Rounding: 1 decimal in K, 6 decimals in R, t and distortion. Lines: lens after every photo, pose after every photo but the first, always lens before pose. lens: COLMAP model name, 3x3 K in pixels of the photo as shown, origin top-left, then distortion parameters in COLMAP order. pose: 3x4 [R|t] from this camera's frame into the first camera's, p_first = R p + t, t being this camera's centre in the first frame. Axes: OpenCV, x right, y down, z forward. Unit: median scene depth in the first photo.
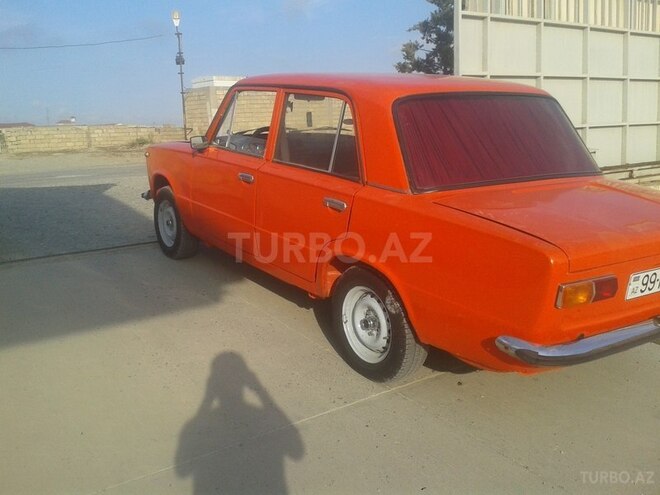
lens RADIAL K [[643.4, 0, 315.4], [0, 643.4, 212.9], [0, 0, 1]] dist [0.171875, -0.398206]
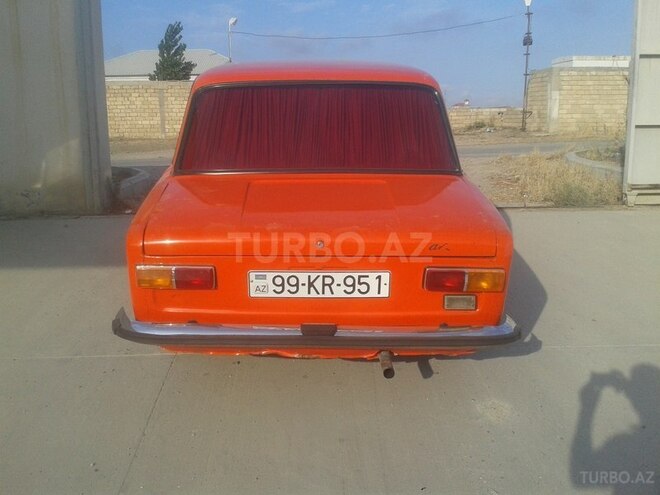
lens RADIAL K [[643.4, 0, 315.4], [0, 643.4, 212.9], [0, 0, 1]] dist [0.171875, -0.398206]
pose [[0.838992, 0.097922, -0.535260, 0.073645], [-0.084179, 0.995190, 0.050117, -0.003379], [0.537593, 0.003010, 0.843199, 0.016560]]
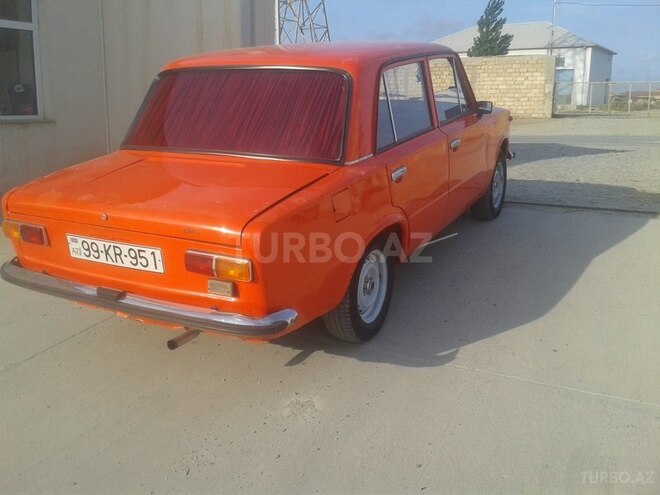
lens RADIAL K [[643.4, 0, 315.4], [0, 643.4, 212.9], [0, 0, 1]] dist [0.171875, -0.398206]
pose [[0.450852, 0.181408, -0.873970, 0.113039], [-0.123731, 0.982379, 0.140081, -0.010384], [0.883982, 0.044981, 0.465353, 0.058719]]
